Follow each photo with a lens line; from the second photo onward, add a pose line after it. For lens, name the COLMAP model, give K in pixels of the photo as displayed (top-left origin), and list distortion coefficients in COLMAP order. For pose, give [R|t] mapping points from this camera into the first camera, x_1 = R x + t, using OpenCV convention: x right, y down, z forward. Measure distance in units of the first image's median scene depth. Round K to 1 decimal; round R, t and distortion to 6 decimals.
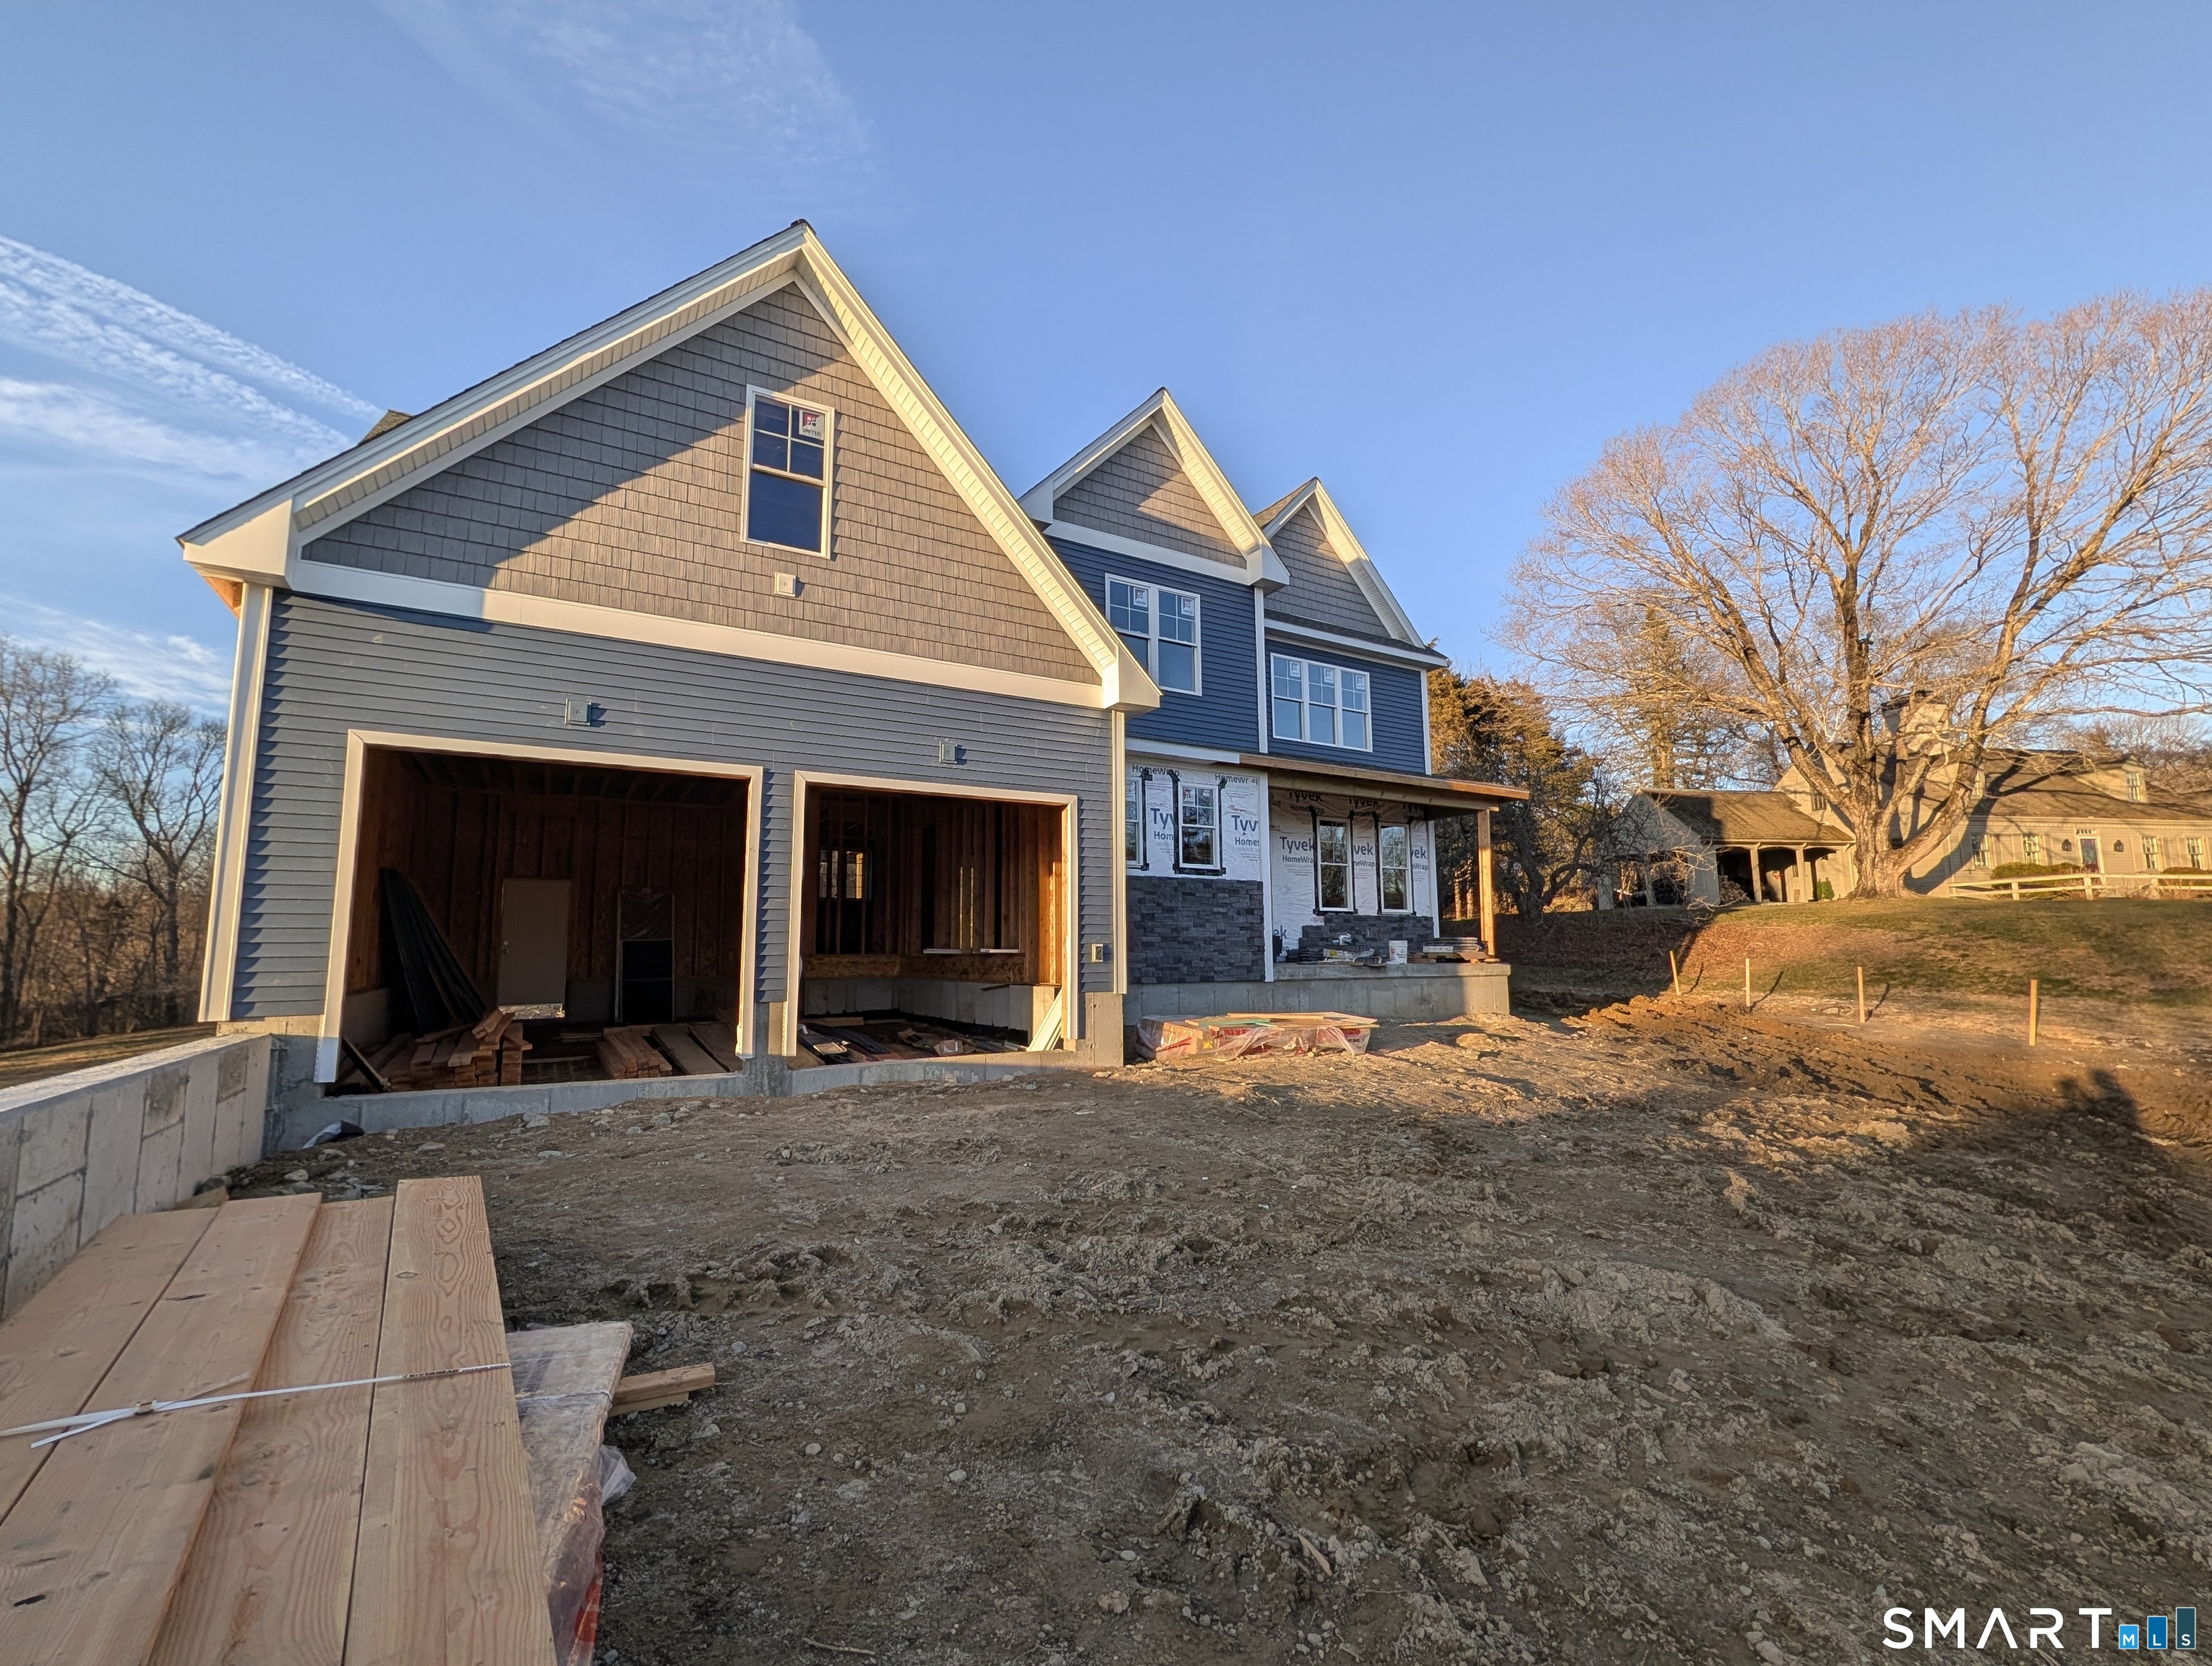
lens RADIAL K [[886.2, 0, 1102.9], [0, 886.2, 839.4], [0, 0, 1]] dist [0.002200, 0.000364]
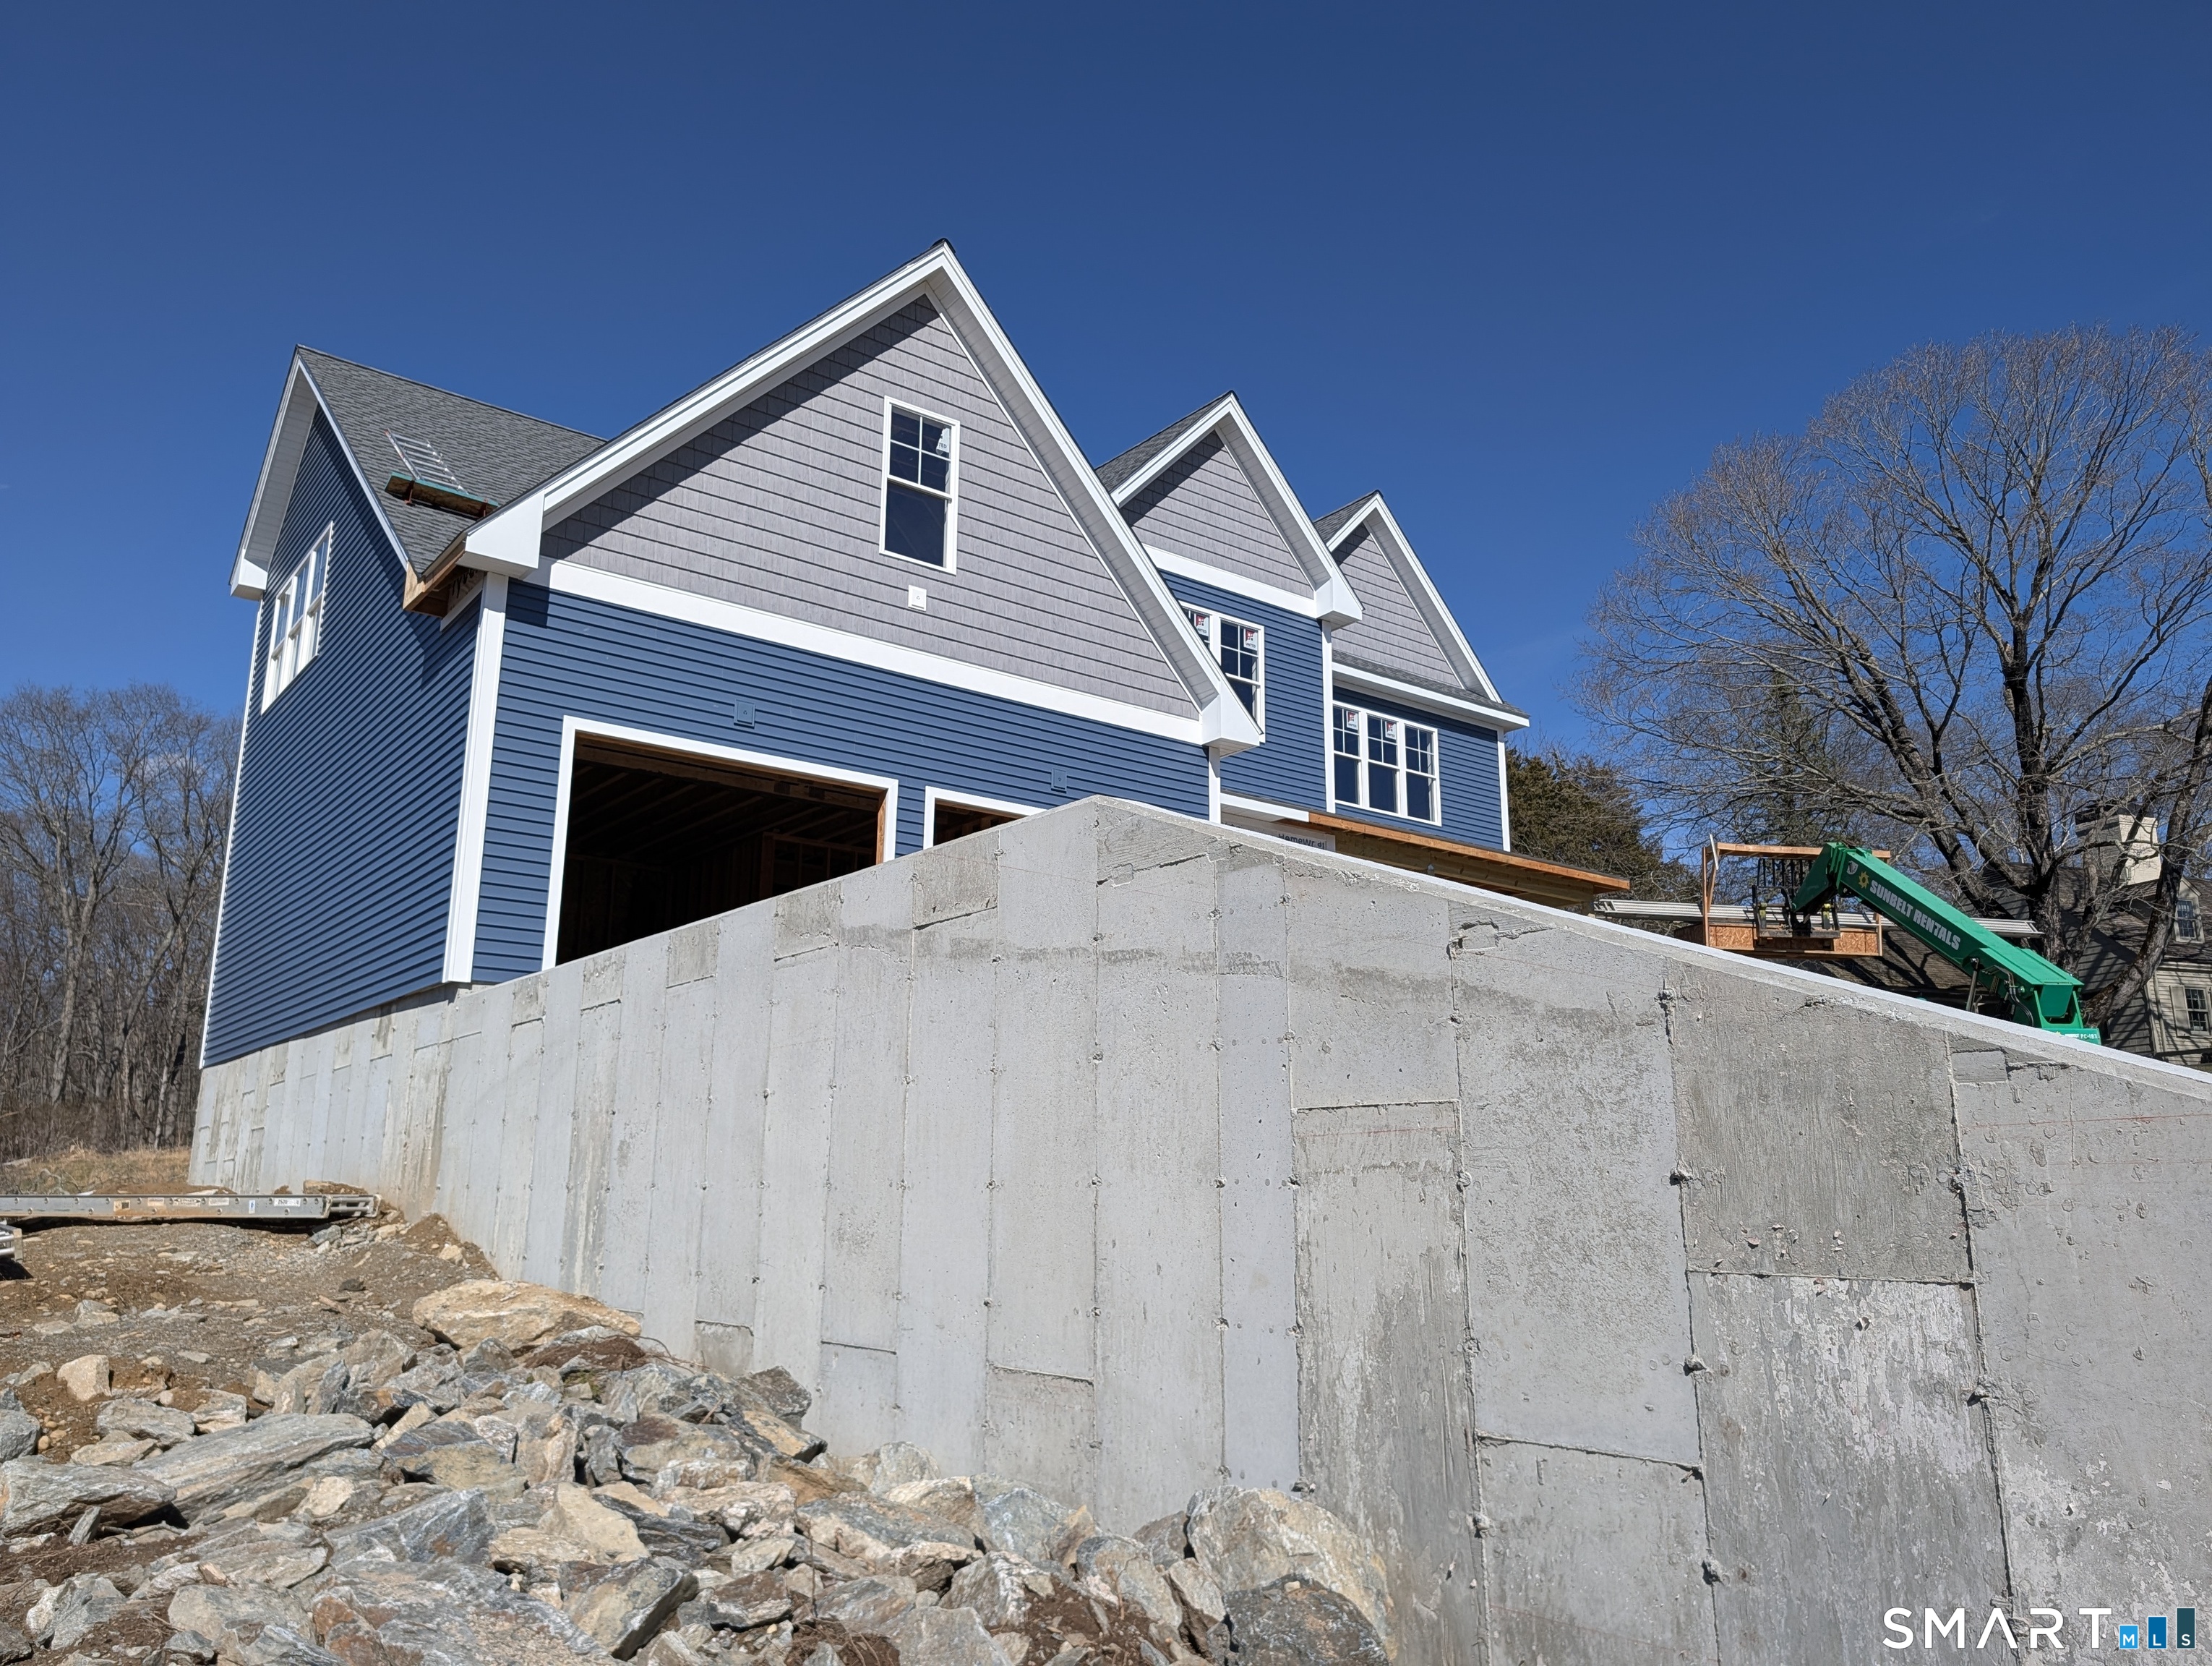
lens RADIAL K [[1599.8, 0, 1106.0], [0, 1599.8, 833.0], [0, 0, 1]] dist [0.052330, -0.111490]
pose [[0.988105, 0.044720, 0.147133, -0.265242], [-0.027006, 0.992375, -0.120258, 0.114720], [-0.151389, 0.114854, 0.981779, -0.479935]]
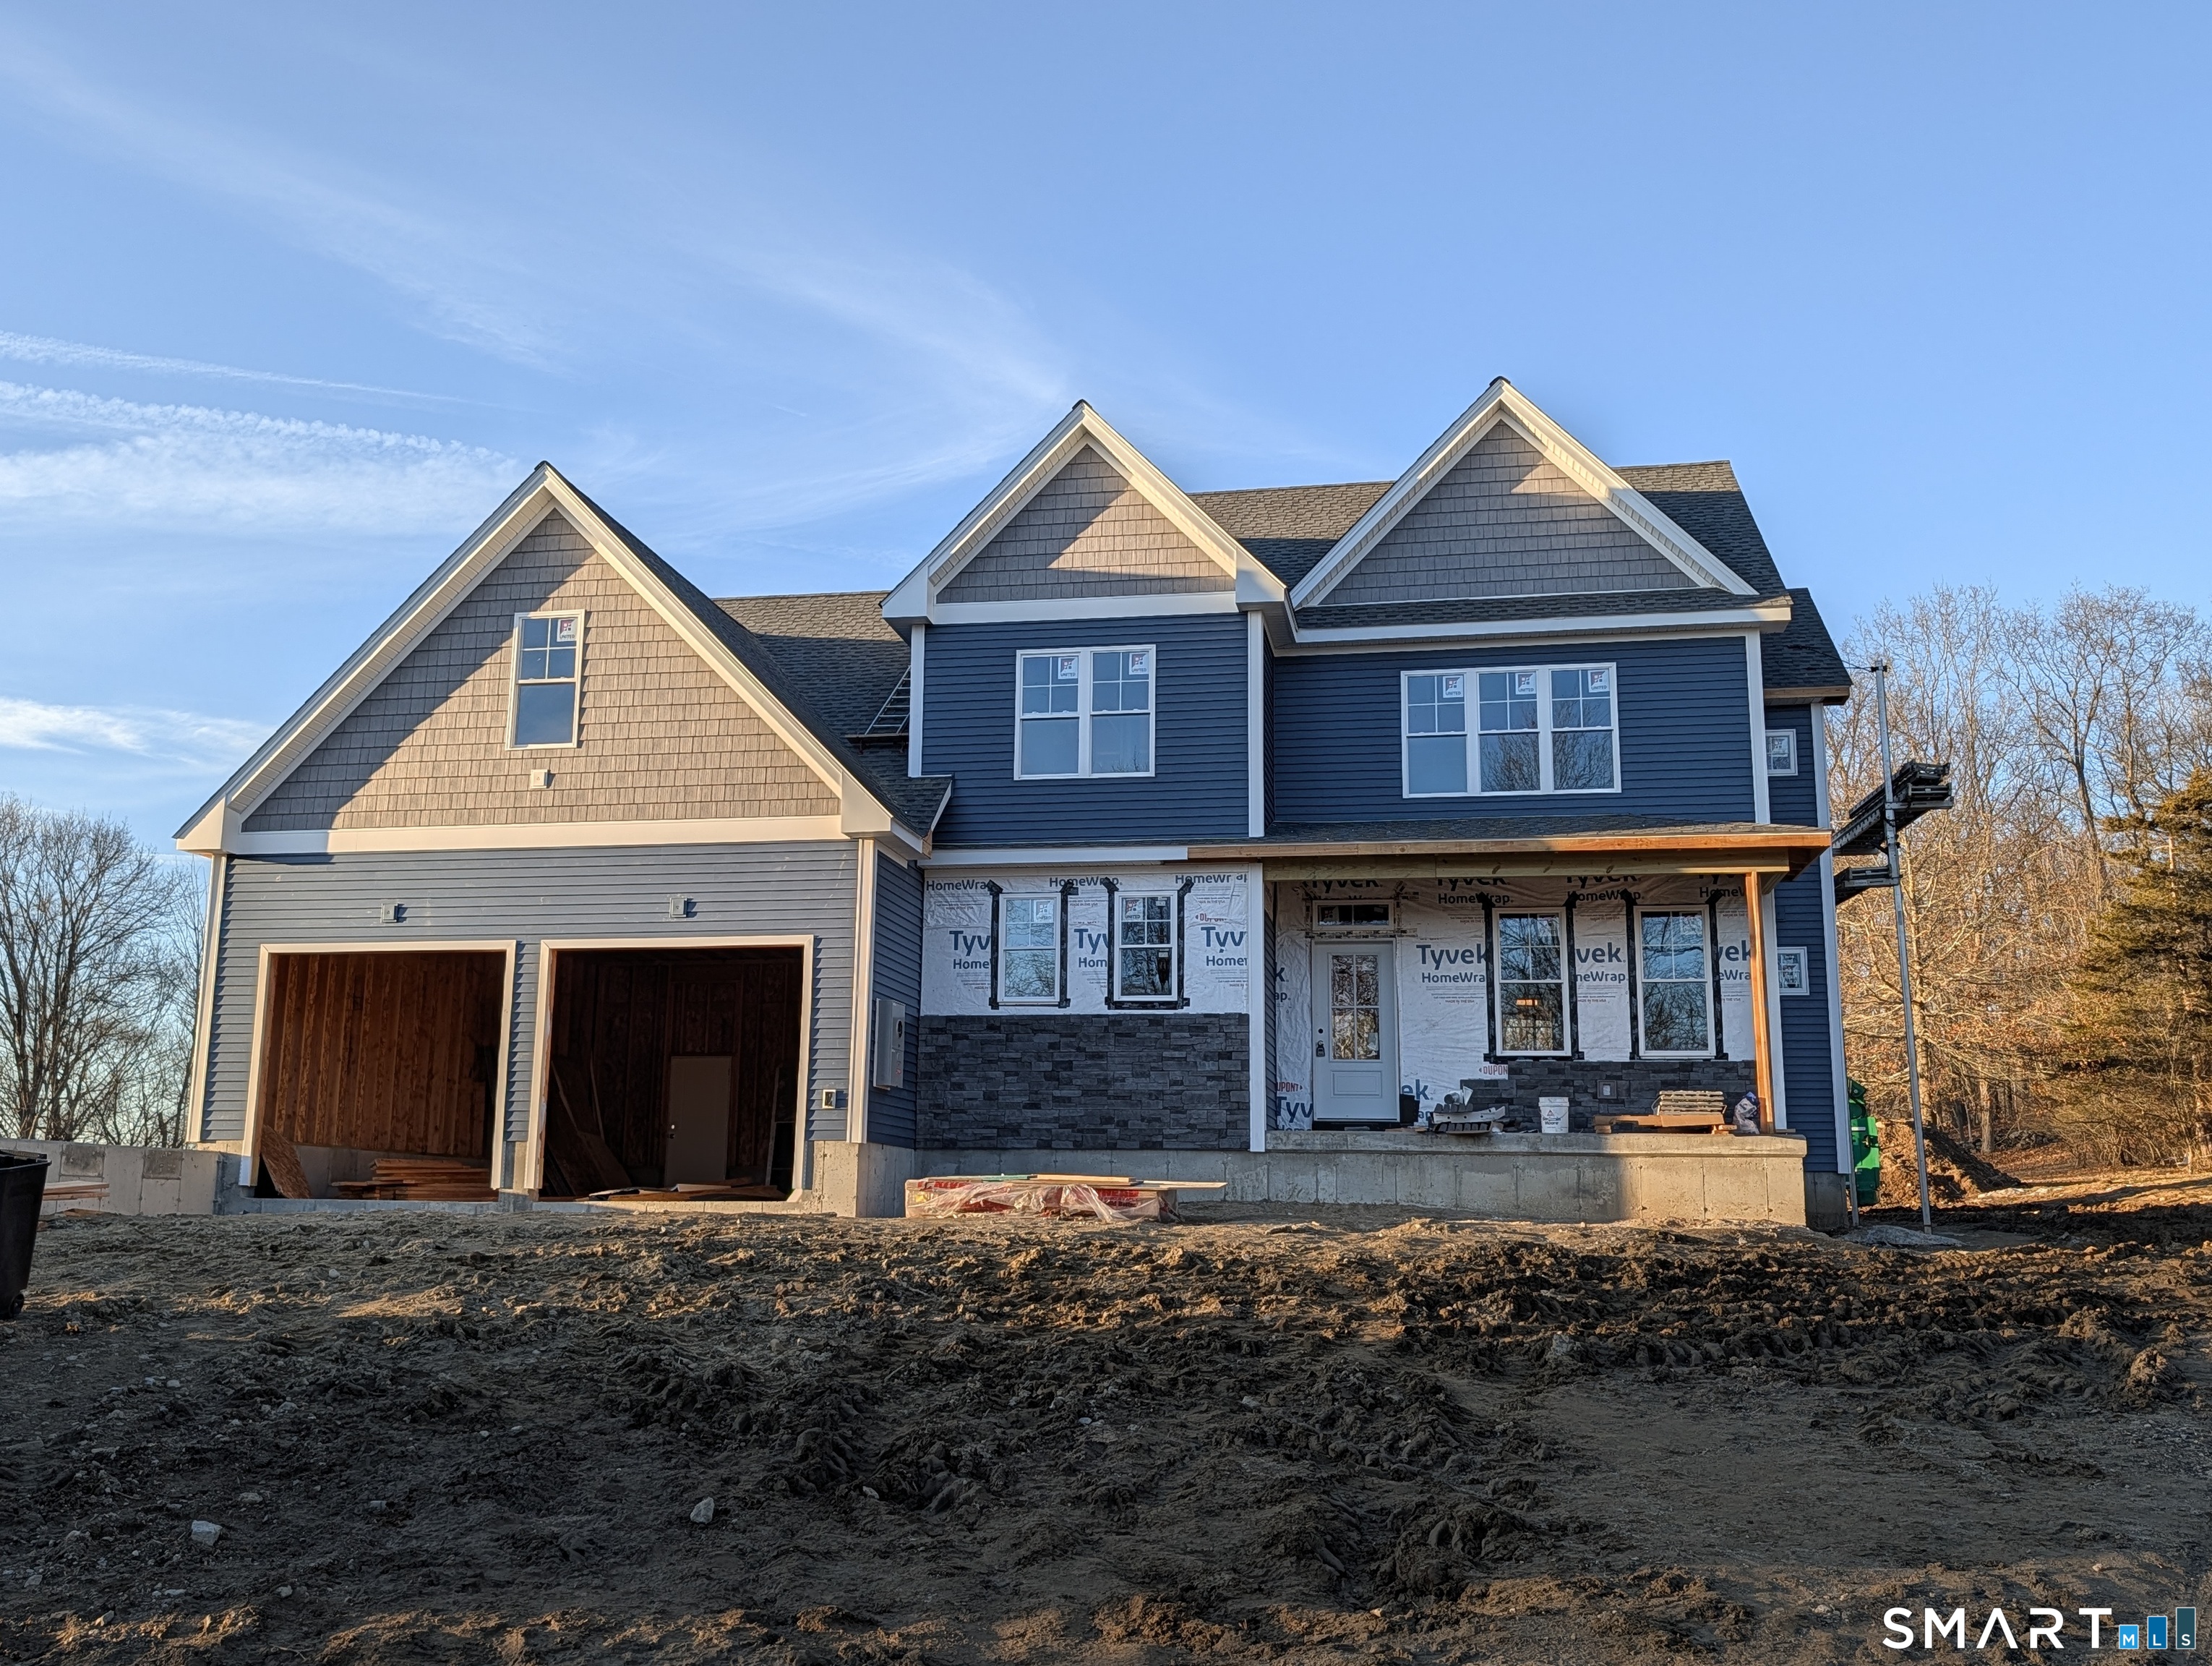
lens RADIAL K [[1764.0, 0, 1125.4], [0, 1764.0, 851.5], [0, 0, 1]] dist [0.125337, -0.278745]
pose [[0.792537, -0.107725, -0.600233, 1.072983], [0.065059, 0.993593, -0.092418, 0.046055], [0.606343, 0.034194, 0.794468, -0.246640]]
